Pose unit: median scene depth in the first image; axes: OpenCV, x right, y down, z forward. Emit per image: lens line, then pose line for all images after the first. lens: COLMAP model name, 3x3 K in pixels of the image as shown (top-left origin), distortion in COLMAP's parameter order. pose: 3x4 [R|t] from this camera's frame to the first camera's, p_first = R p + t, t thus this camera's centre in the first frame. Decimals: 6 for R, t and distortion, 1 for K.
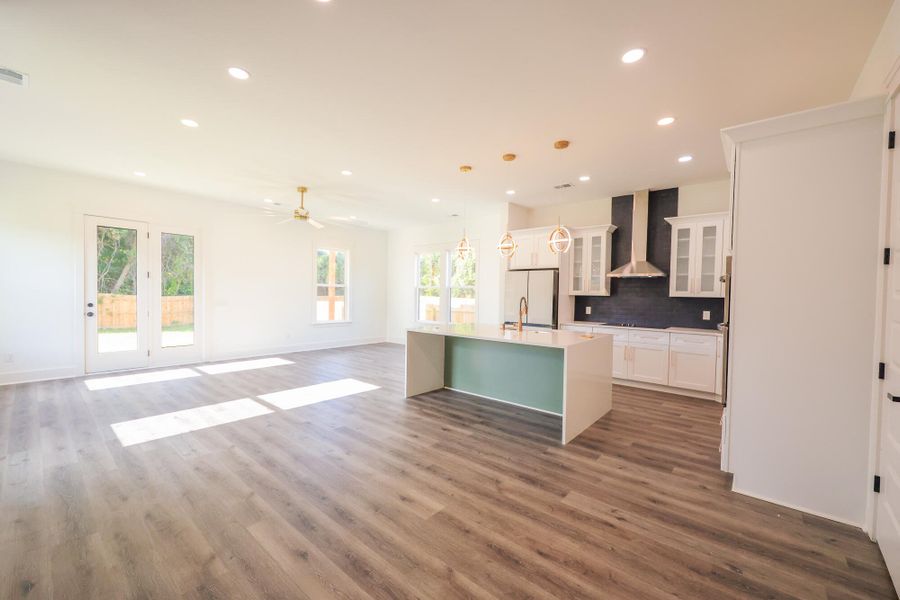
lens RADIAL K [[361.2, 0, 447.8], [0, 361.2, 302.8], [0, 0, 1]] dist [0.001533, 0.000278]
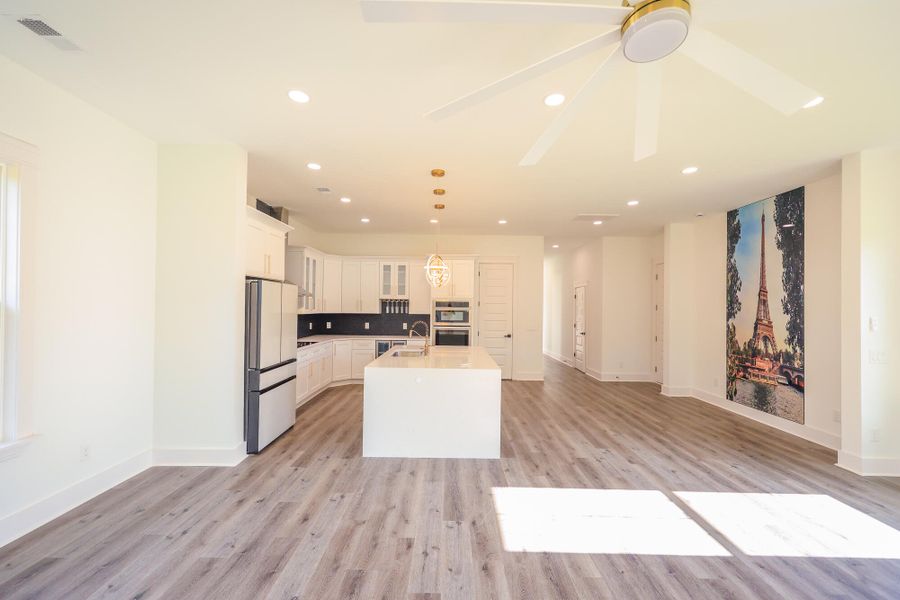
lens RADIAL K [[361.2, 0, 447.8], [0, 361.2, 302.8], [0, 0, 1]] dist [0.001533, 0.000278]
pose [[-0.645340, -0.018717, 0.763666, -0.580339], [-0.006951, 0.999802, 0.018631, -0.079922], [-0.763864, 0.006716, -0.645342, 1.445000]]
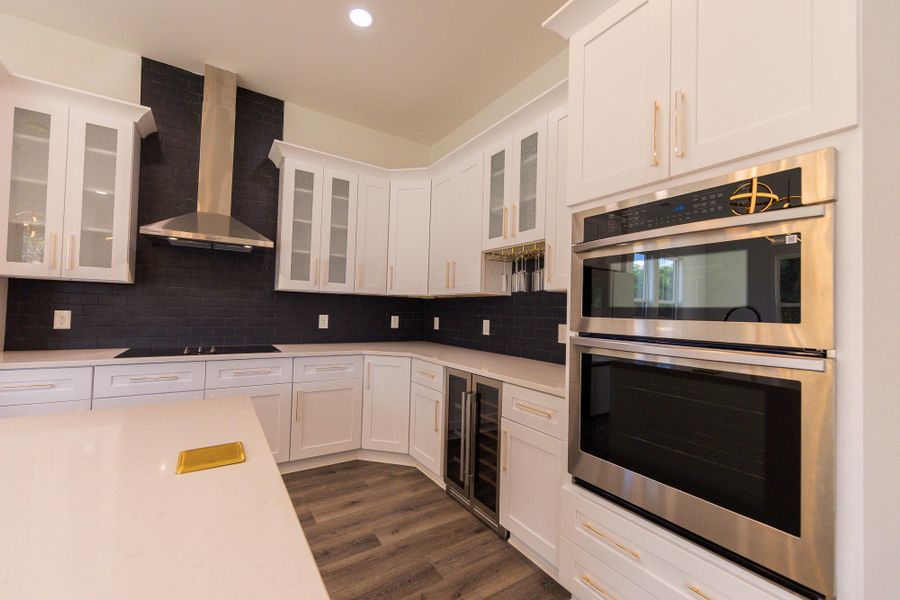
lens RADIAL K [[361.2, 0, 447.8], [0, 361.2, 302.8], [0, 0, 1]] dist [0.001533, 0.000278]
pose [[0.283712, 0.014890, 0.958794, 0.175741], [0.000181, 0.999879, -0.015582, 0.011601], [-0.958910, 0.004595, 0.283675, 0.632485]]
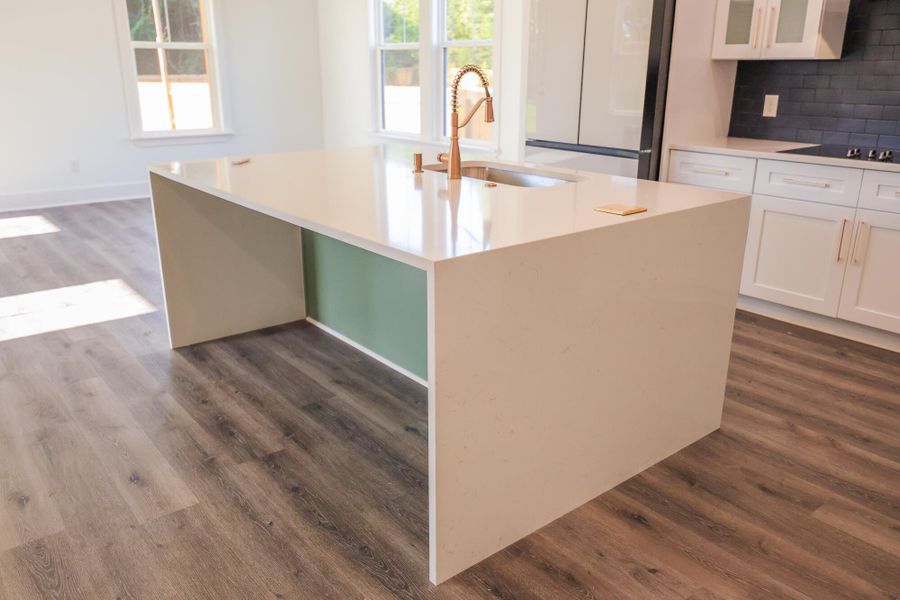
lens RADIAL K [[704.5, 0, 450.0], [0, 704.5, 300.0], [0, 0, 1]] dist [0.001813, 0.004096]
pose [[0.982553, 0.045088, -0.180433, 0.274725], [0.009407, 0.956877, 0.290341, 0.000588], [0.185743, -0.286973, 0.939759, 0.336524]]
